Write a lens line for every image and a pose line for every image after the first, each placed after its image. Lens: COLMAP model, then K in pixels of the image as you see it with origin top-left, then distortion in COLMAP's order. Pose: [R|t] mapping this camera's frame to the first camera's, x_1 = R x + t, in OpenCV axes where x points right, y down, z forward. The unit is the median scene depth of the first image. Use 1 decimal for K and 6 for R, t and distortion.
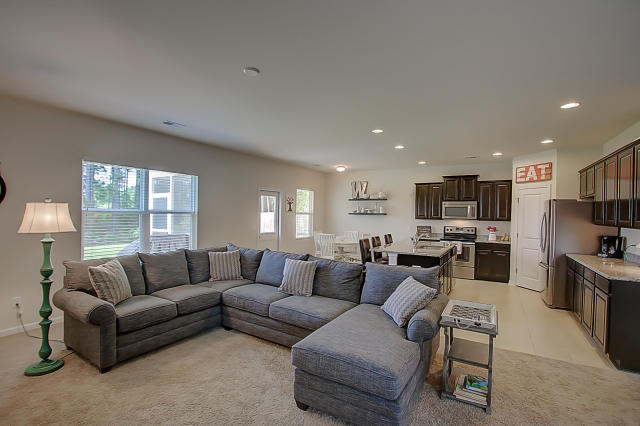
lens RADIAL K [[293.3, 0, 320.0], [0, 293.3, 213.0], [0, 0, 1]] dist [-0.017345, 0.000257]
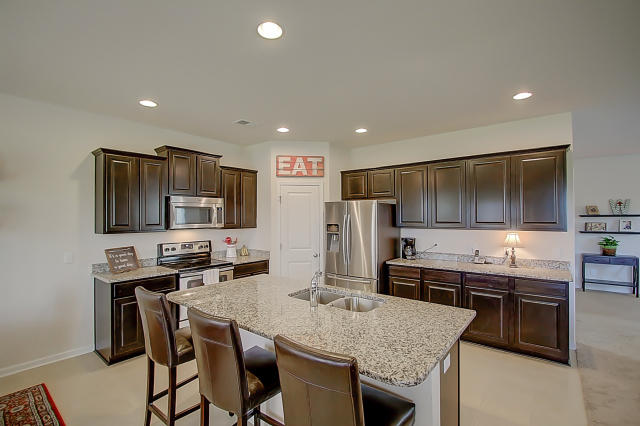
lens RADIAL K [[293.3, 0, 320.0], [0, 293.3, 213.0], [0, 0, 1]] dist [-0.017345, 0.000257]
pose [[0.138700, -0.005121, 0.990321, -0.047496], [0.006254, 0.999971, 0.004295, -0.010245], [-0.990315, 0.005598, 0.138728, 0.716829]]
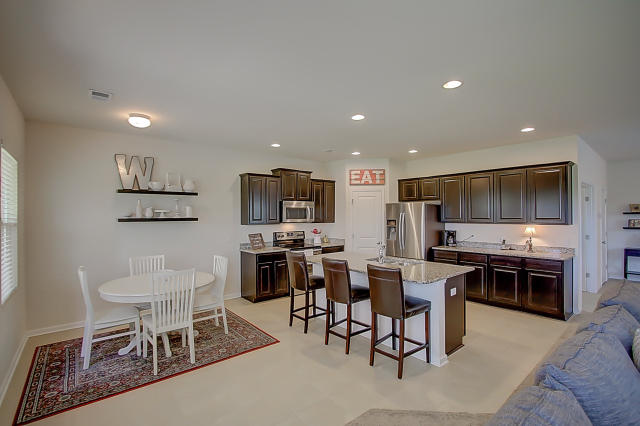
lens RADIAL K [[293.3, 0, 320.0], [0, 293.3, 213.0], [0, 0, 1]] dist [-0.017345, 0.000257]
pose [[0.329461, -0.013931, 0.944067, -0.301934], [0.010395, 0.999884, 0.011127, -0.014954], [-0.944112, 0.006148, 0.329567, 0.692307]]
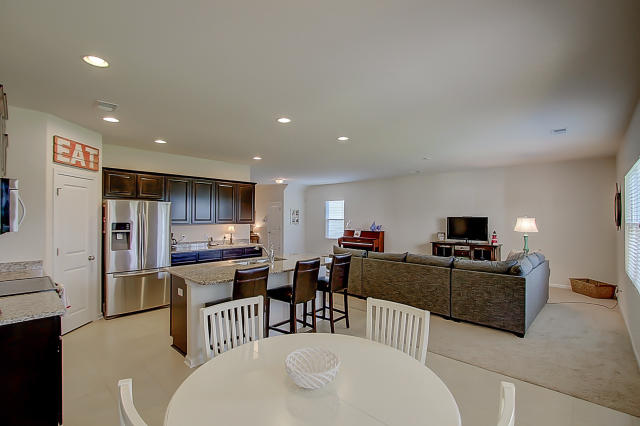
lens RADIAL K [[293.3, 0, 320.0], [0, 293.3, 213.0], [0, 0, 1]] dist [-0.017345, 0.000257]
pose [[-0.976795, -0.021880, 0.213057, 0.037150], [-0.024226, 0.999671, -0.008403, -0.009275], [-0.212803, -0.013370, -0.977004, 1.311987]]
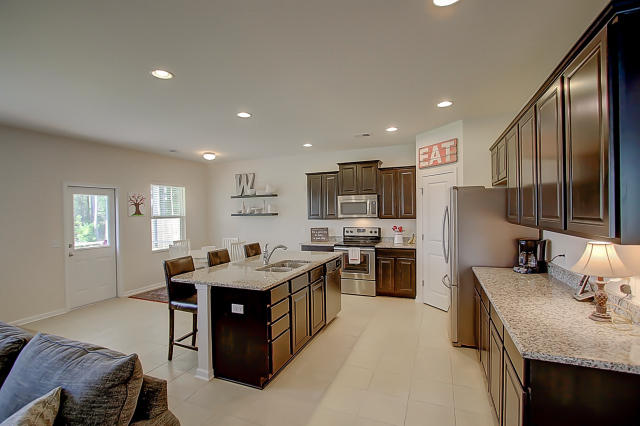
lens RADIAL K [[293.3, 0, 320.0], [0, 293.3, 213.0], [0, 0, 1]] dist [-0.017345, 0.000257]
pose [[0.987195, -0.035138, 0.155603, 0.267195], [0.034315, 0.999379, 0.007977, -0.001960], [-0.155787, -0.002536, 0.987787, 0.257823]]
